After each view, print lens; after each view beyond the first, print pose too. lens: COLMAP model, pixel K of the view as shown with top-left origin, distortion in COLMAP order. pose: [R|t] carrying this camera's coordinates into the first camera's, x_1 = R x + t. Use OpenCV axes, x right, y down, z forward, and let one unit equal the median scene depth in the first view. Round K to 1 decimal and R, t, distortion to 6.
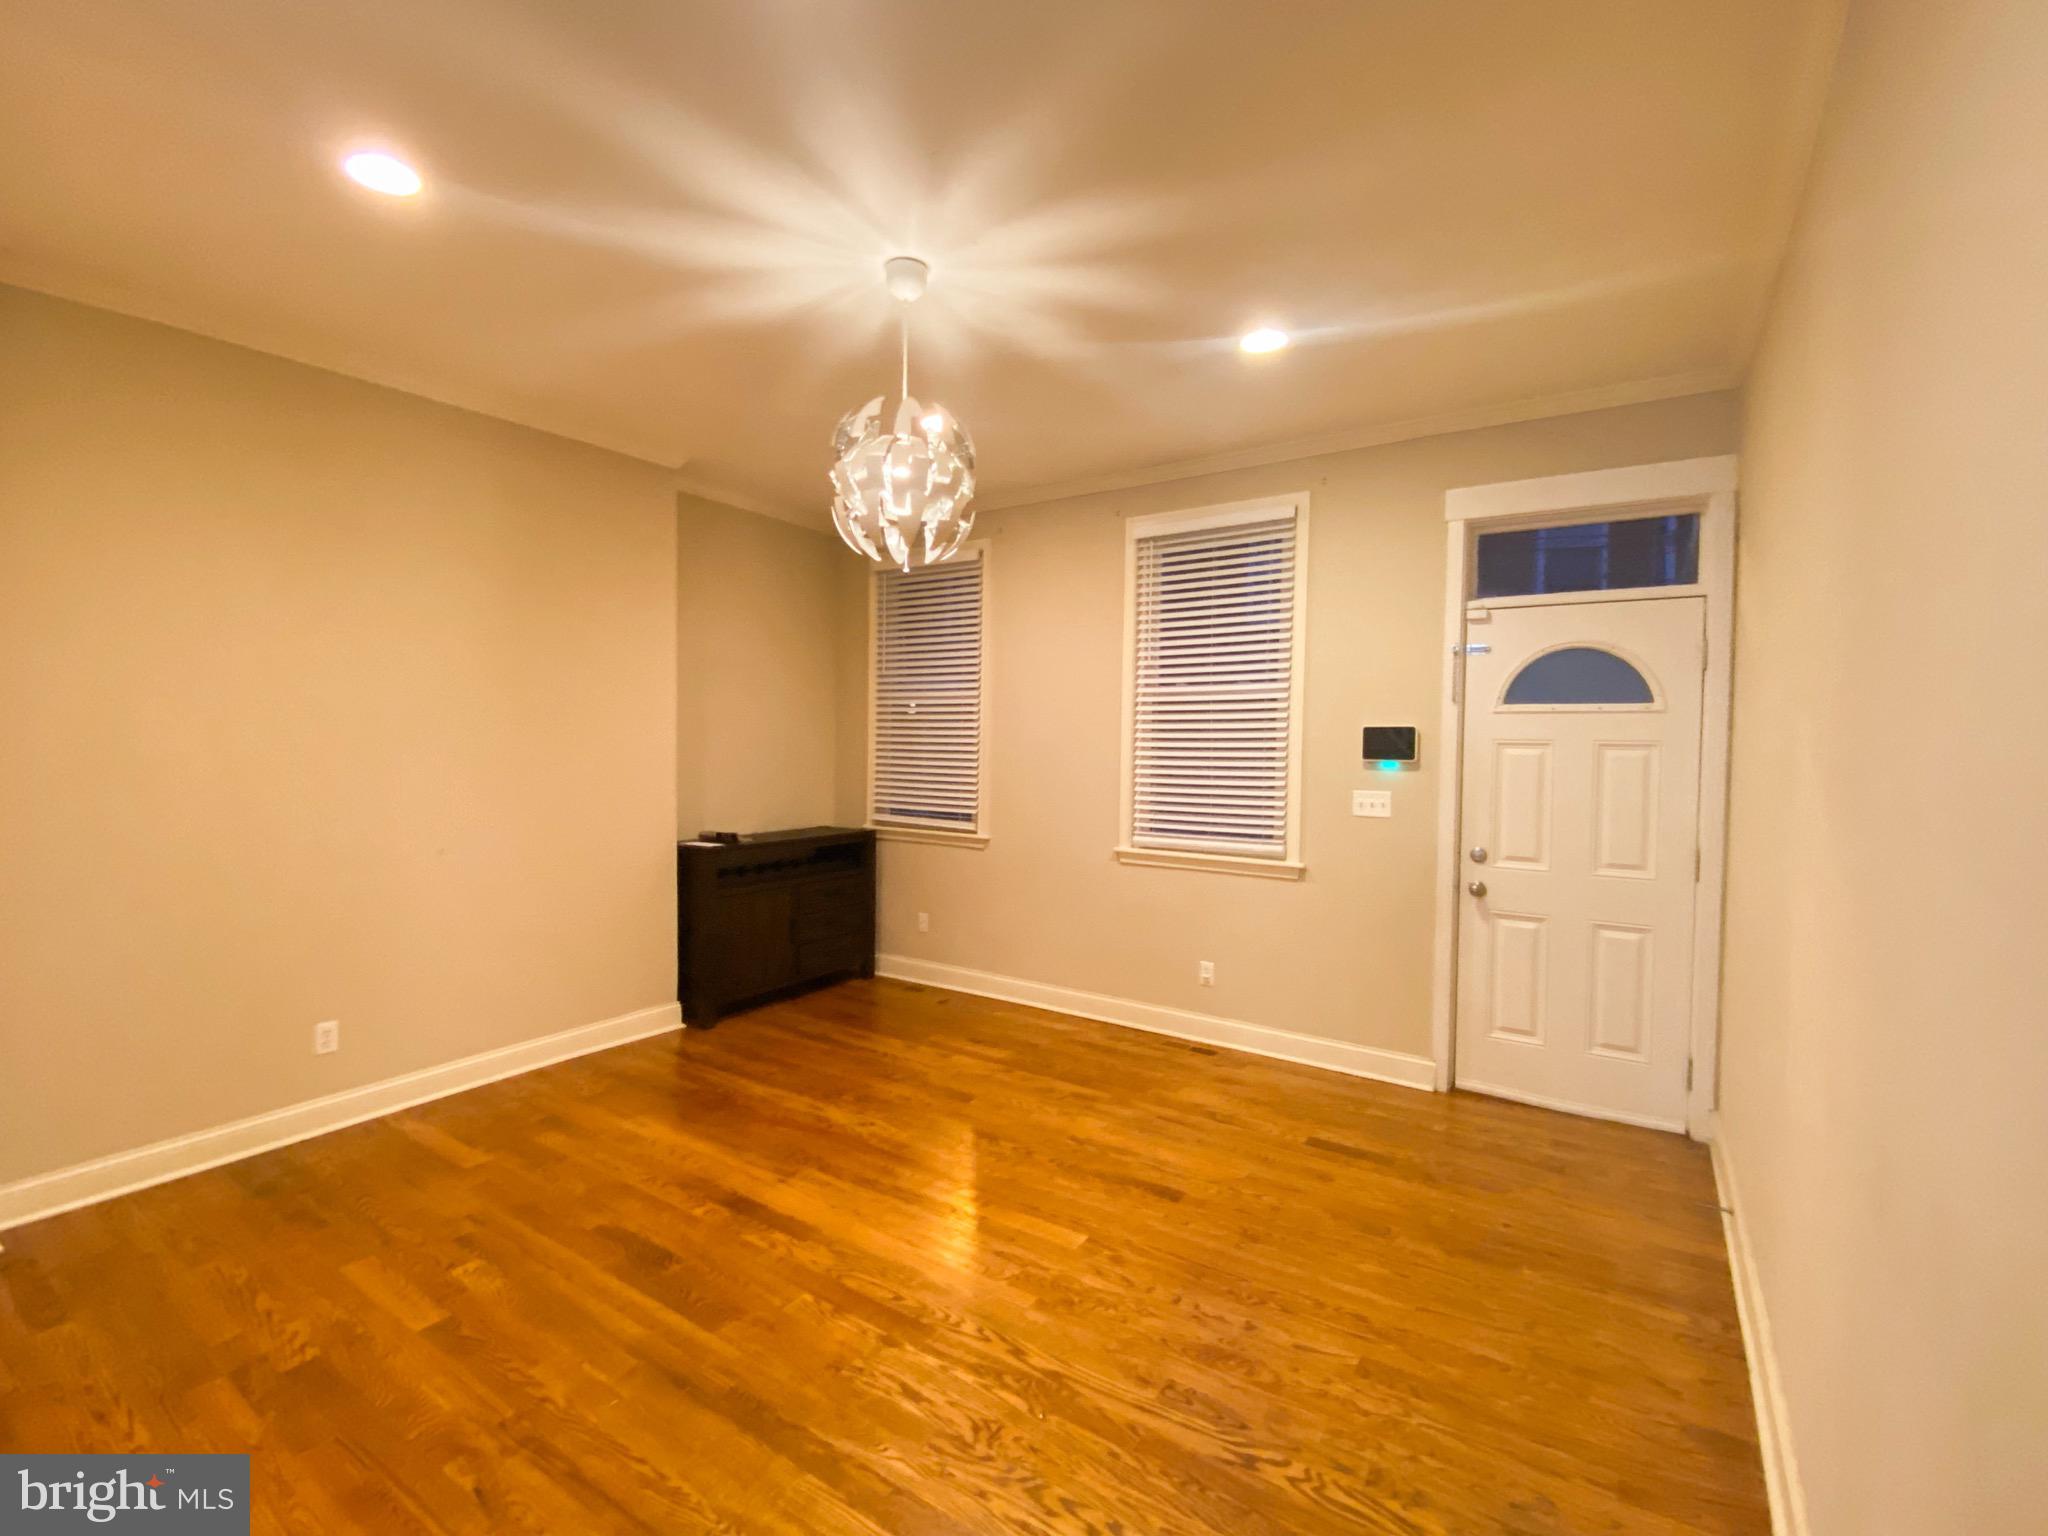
lens RADIAL K [[932.1, 0, 1024.4], [0, 932.1, 769.5], [0, 0, 1]] dist [-0.000989, -0.000390]
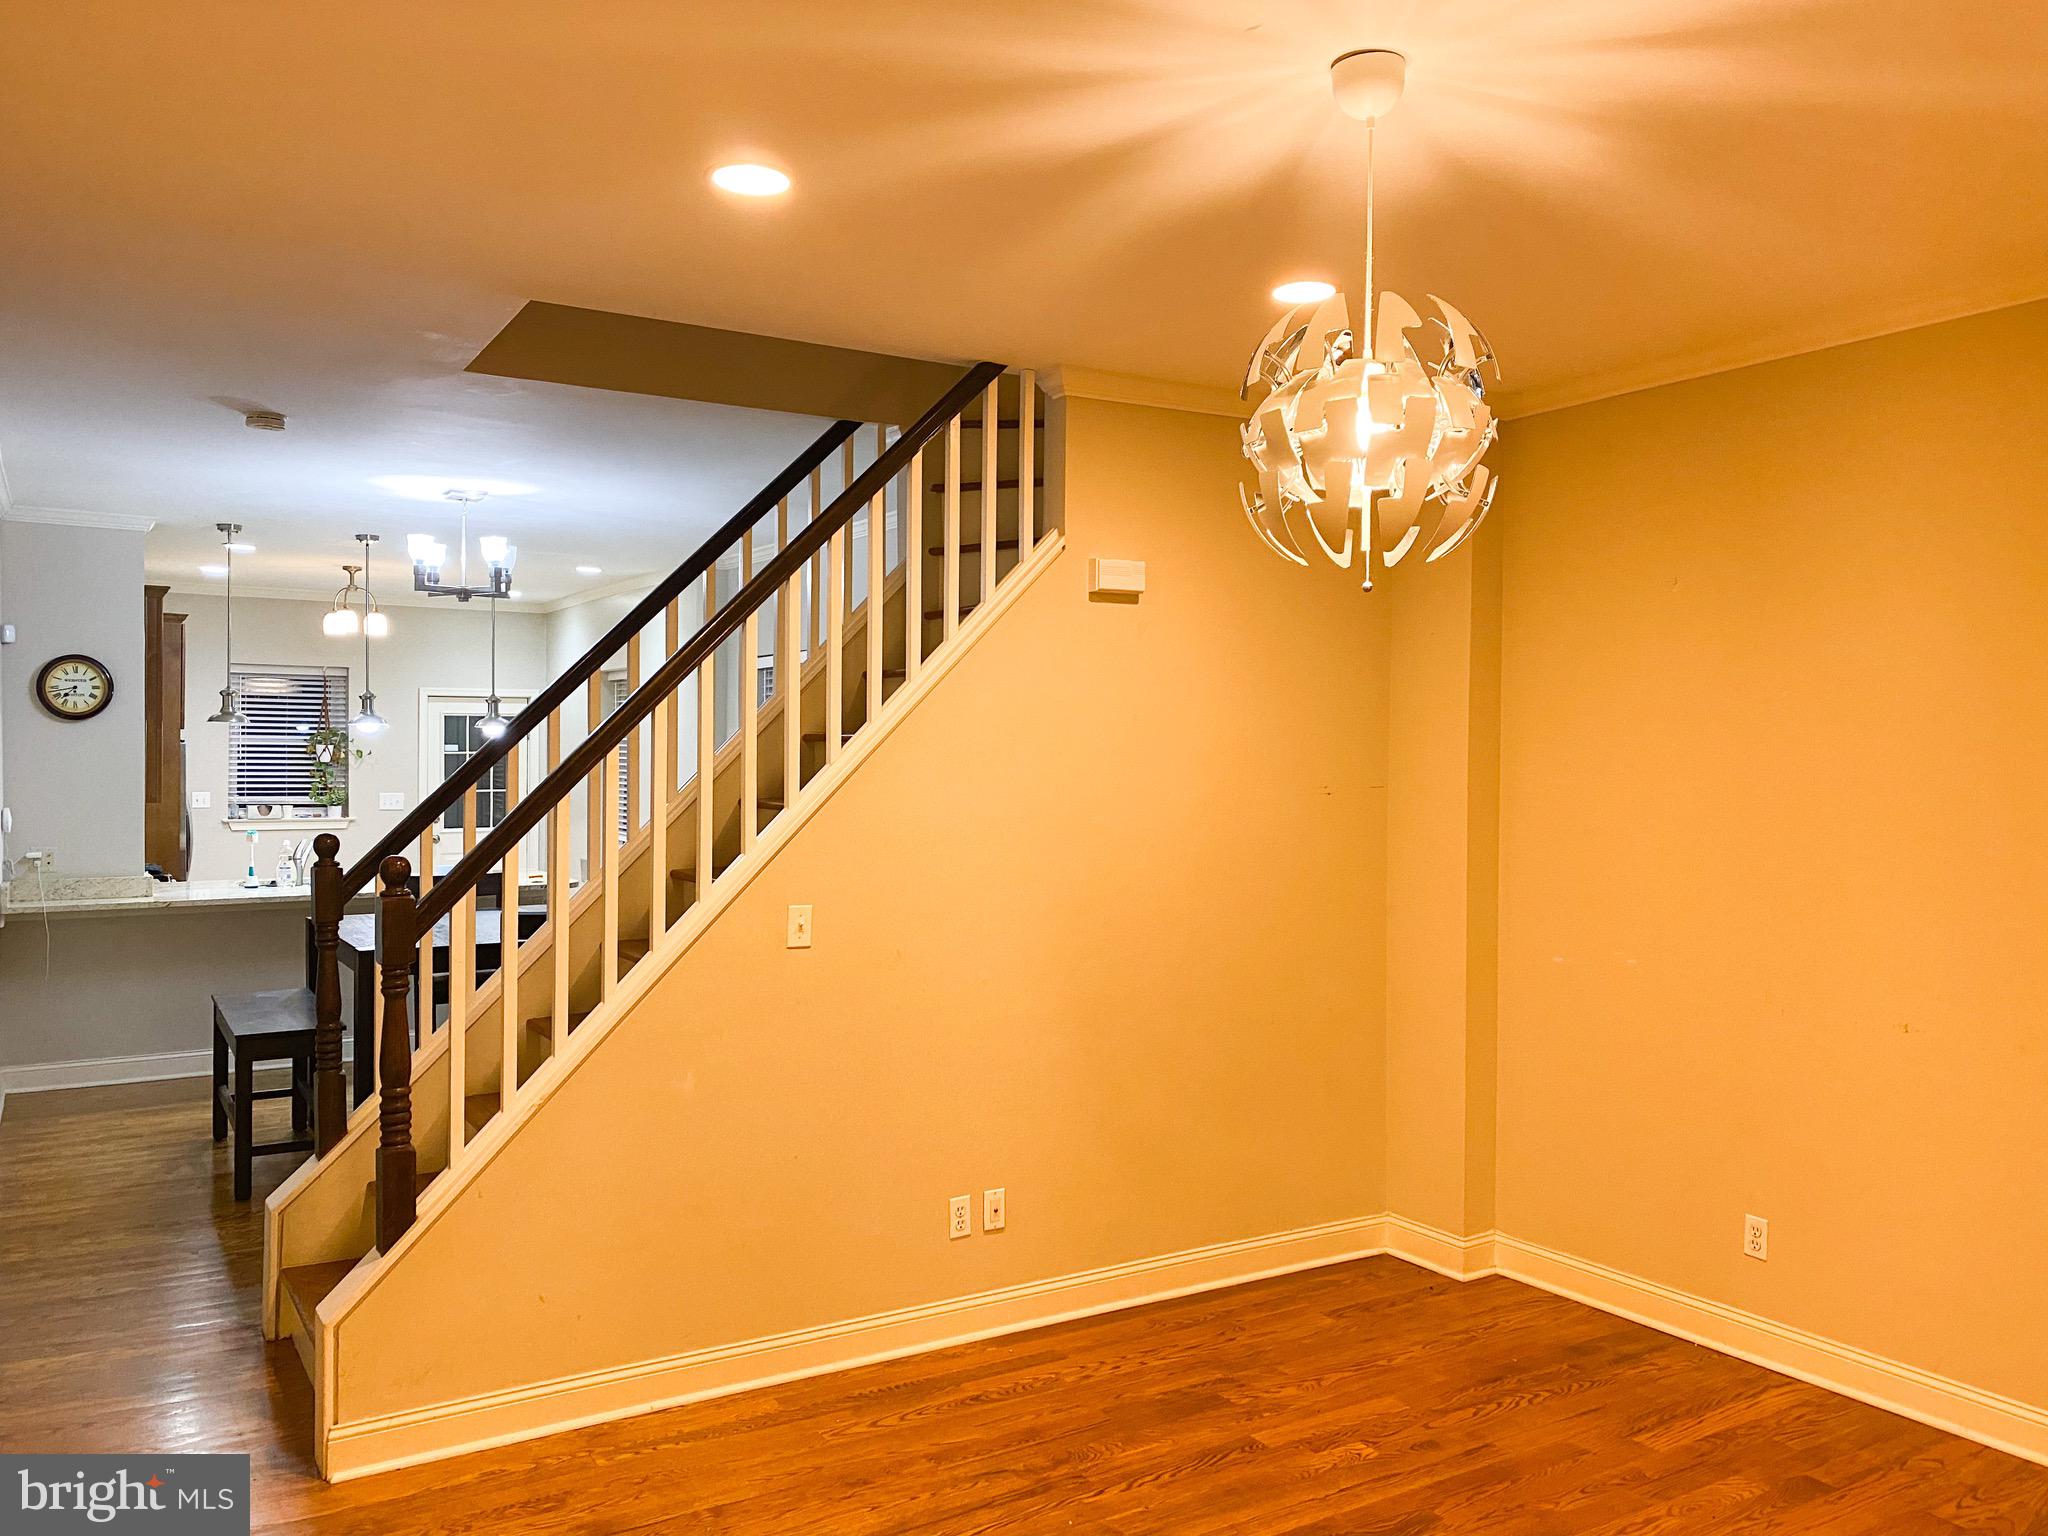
lens RADIAL K [[1552.6, 0, 1024.4], [0, 1552.6, 764.4], [0, 0, 1]] dist [0.008493, 0.005243]
pose [[-0.428365, -0.008479, -0.903566, 0.845637], [-0.037340, 0.999268, 0.008325, -0.110090], [0.902834, 0.037305, -0.428368, 1.271351]]
